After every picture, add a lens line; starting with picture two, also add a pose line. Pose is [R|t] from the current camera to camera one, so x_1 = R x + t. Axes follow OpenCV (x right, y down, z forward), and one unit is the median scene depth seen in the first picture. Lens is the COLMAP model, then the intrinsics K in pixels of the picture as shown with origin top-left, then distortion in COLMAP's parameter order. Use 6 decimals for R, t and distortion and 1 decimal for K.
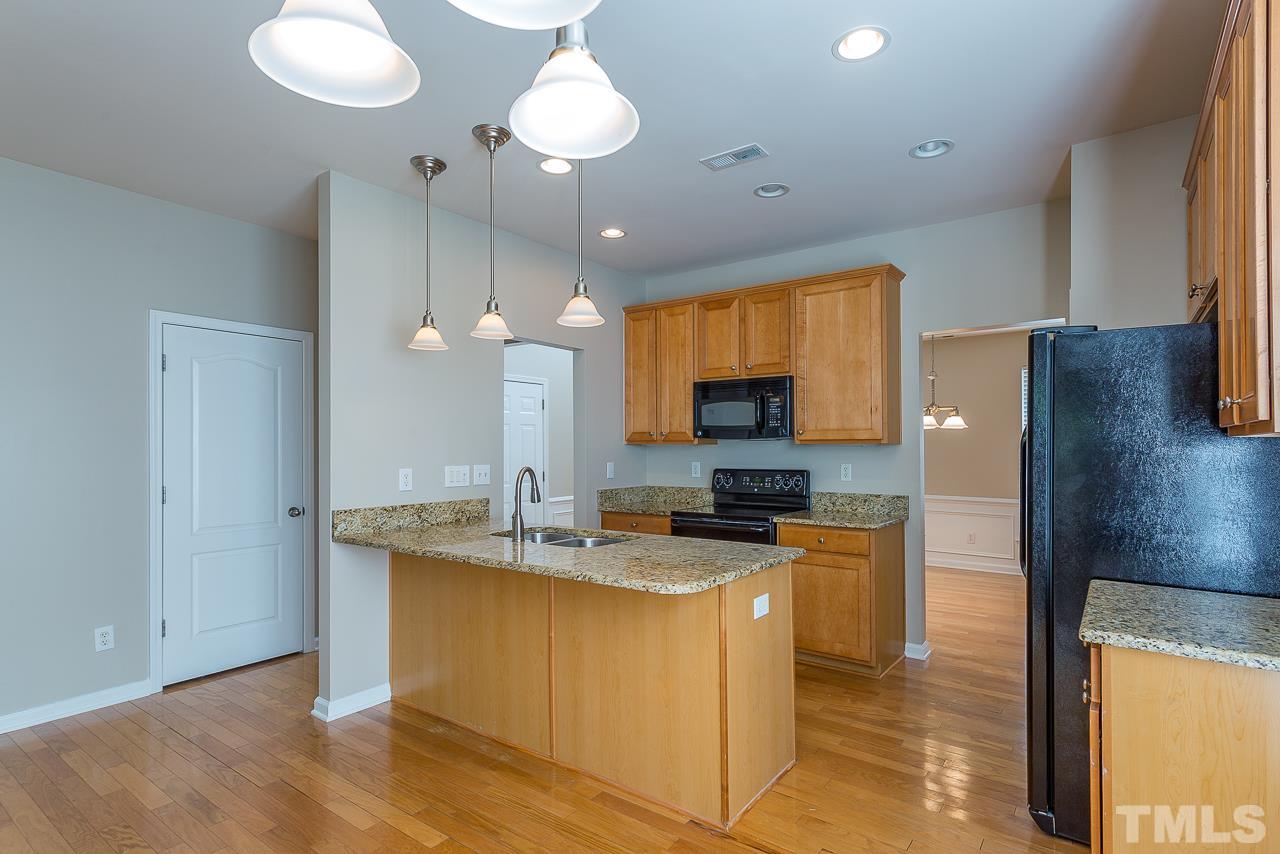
lens RADIAL K [[640.2, 0, 645.7], [0, 640.2, 437.5], [0, 0, 1]] dist [-0.002049, -0.000155]
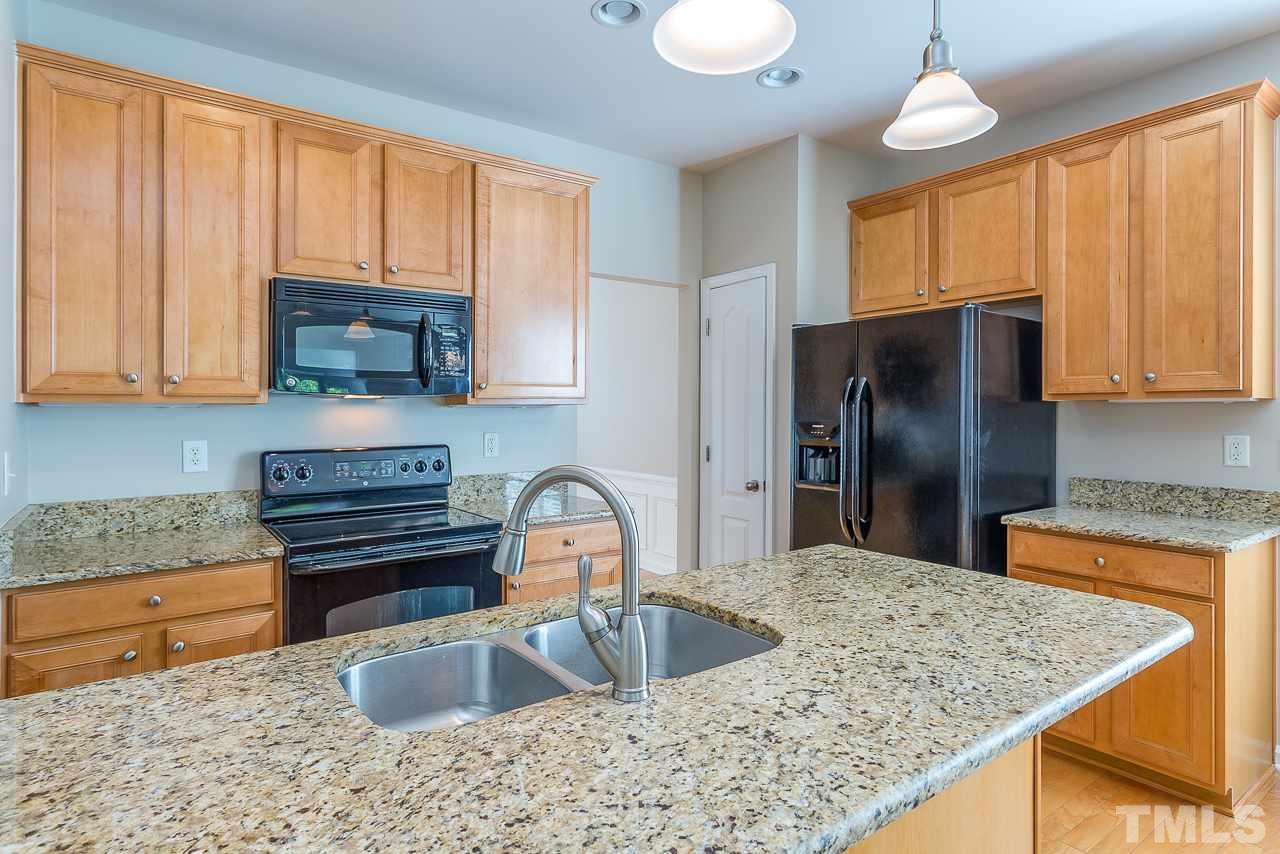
lens RADIAL K [[692.0, 0, 637.8], [0, 692.0, 406.1], [0, 0, 1]] dist [0.003262, -0.000278]
pose [[0.304759, 0.004368, 0.952419, -0.354226], [-0.011323, 0.999935, -0.000962, 0.009966], [-0.952362, -0.010491, 0.304789, 0.584388]]
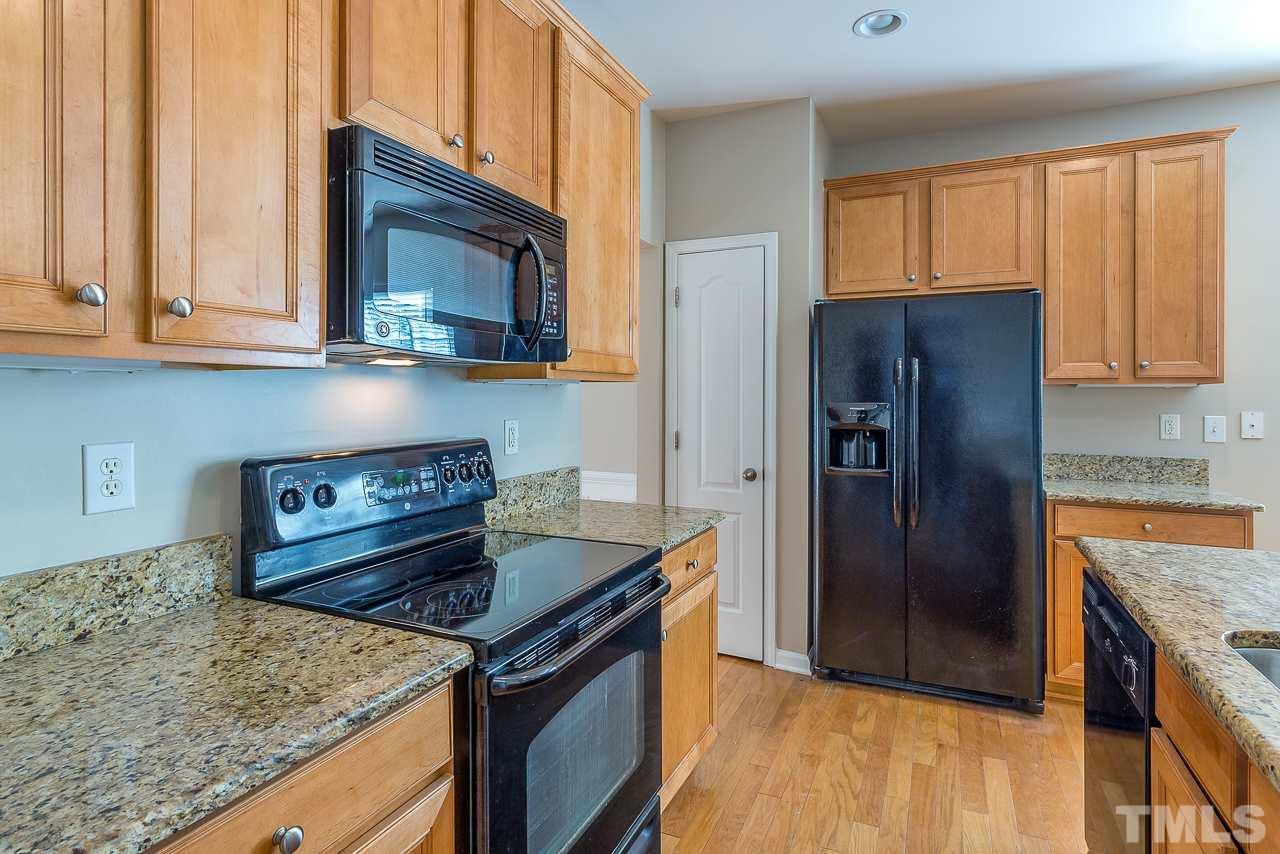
lens RADIAL K [[669.0, 0, 635.4], [0, 669.0, 393.0], [0, 0, 1]] dist [-0.002666, 0.000742]
pose [[-0.198085, 0.002618, 0.980181, -0.212767], [-0.017704, 0.999824, -0.006248, 0.020524], [-0.980025, -0.018591, -0.198004, 0.965581]]
